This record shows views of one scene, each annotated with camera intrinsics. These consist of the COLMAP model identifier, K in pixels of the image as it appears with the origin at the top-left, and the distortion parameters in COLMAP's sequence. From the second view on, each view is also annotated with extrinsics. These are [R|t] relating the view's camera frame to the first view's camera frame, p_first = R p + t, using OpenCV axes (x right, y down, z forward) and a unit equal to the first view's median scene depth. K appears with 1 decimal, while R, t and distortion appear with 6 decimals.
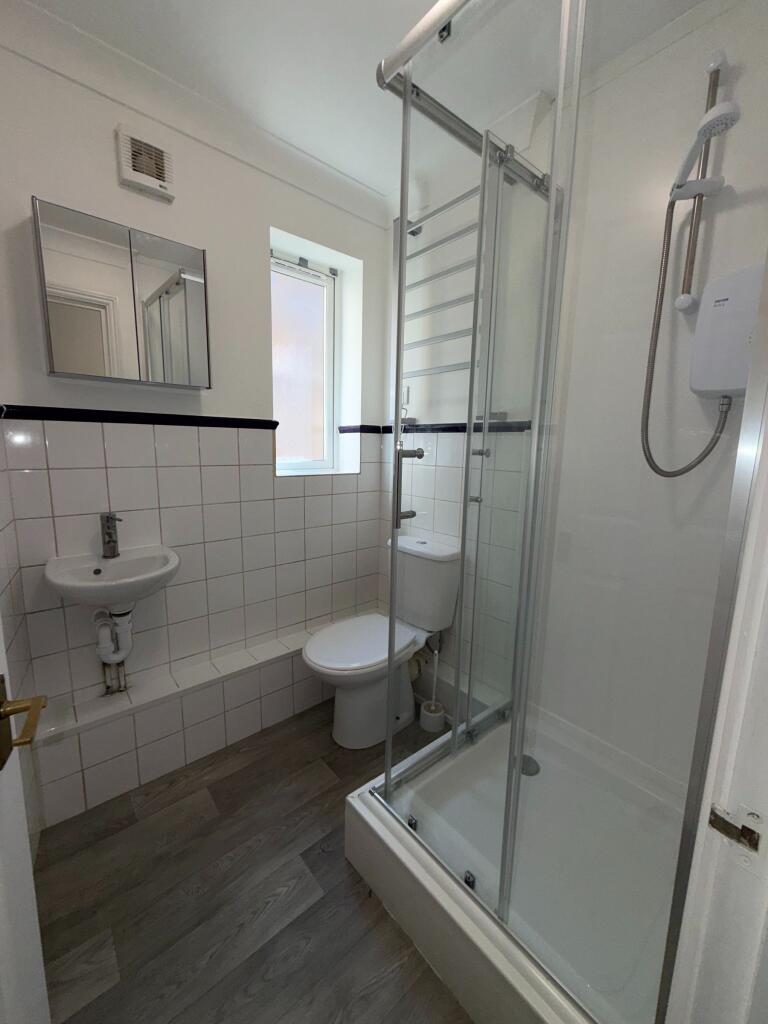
lens RADIAL K [[408.4, 0, 382.0], [0, 408.4, 509.2], [0, 0, 1]] dist [-0.003516, 0.000559]
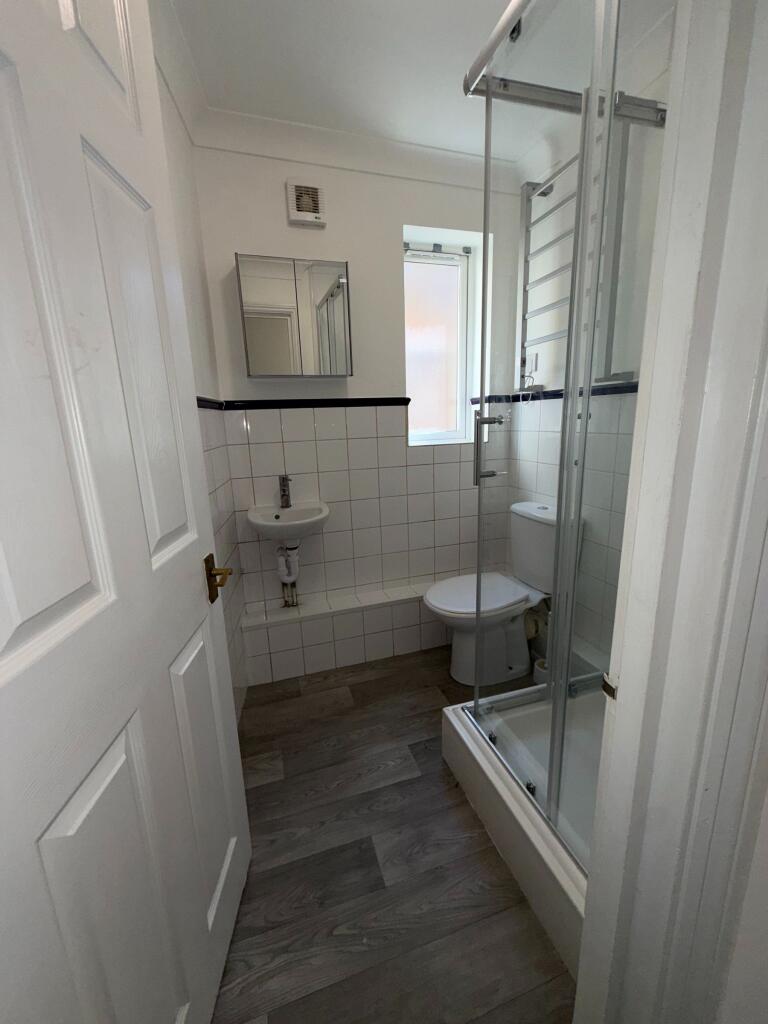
lens RADIAL K [[408.4, 0, 381.3], [0, 408.4, 510.9], [0, 0, 1]] dist [-0.003516, 0.000559]
pose [[0.916831, 0.037840, -0.397478, 0.170841], [-0.010808, 0.997486, 0.070031, 0.027422], [0.399129, -0.059911, 0.914935, -0.128681]]
